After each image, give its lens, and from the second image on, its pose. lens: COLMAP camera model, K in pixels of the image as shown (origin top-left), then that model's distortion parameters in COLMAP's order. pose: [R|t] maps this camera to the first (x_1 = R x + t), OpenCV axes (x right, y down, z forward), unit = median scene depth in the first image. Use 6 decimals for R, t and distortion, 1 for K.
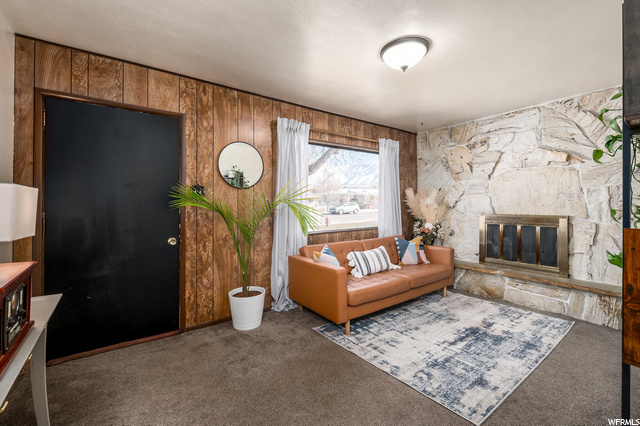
lens RADIAL K [[278.3, 0, 323.3], [0, 278.3, 202.7], [0, 0, 1]] dist [0.000755, 0.000022]
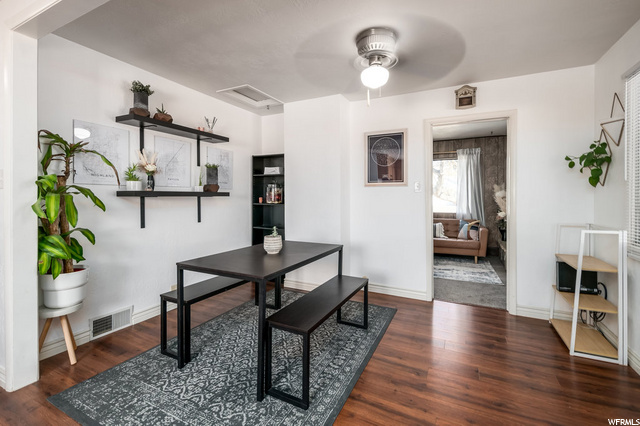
lens RADIAL K [[278.3, 0, 323.3], [0, 278.3, 202.7], [0, 0, 1]] dist [0.000755, 0.000022]
pose [[0.450871, 0.021659, -0.892326, 1.678092], [0.001863, 0.999681, 0.025206, -0.000141], [0.892587, -0.013027, 0.450686, -0.341949]]
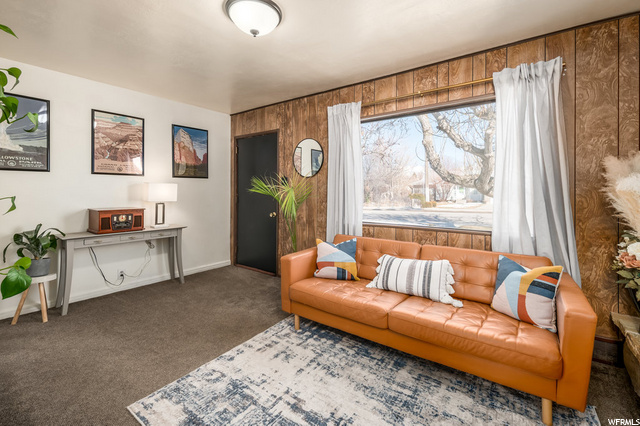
lens RADIAL K [[284.3, 0, 326.7], [0, 284.3, 194.1], [0, 0, 1]] dist [-0.000069, -0.000198]
pose [[0.294458, 0.011683, -0.955593, 0.940099], [-0.000194, 0.999926, 0.012166, 0.005483], [0.955664, -0.003397, 0.294438, 0.746917]]
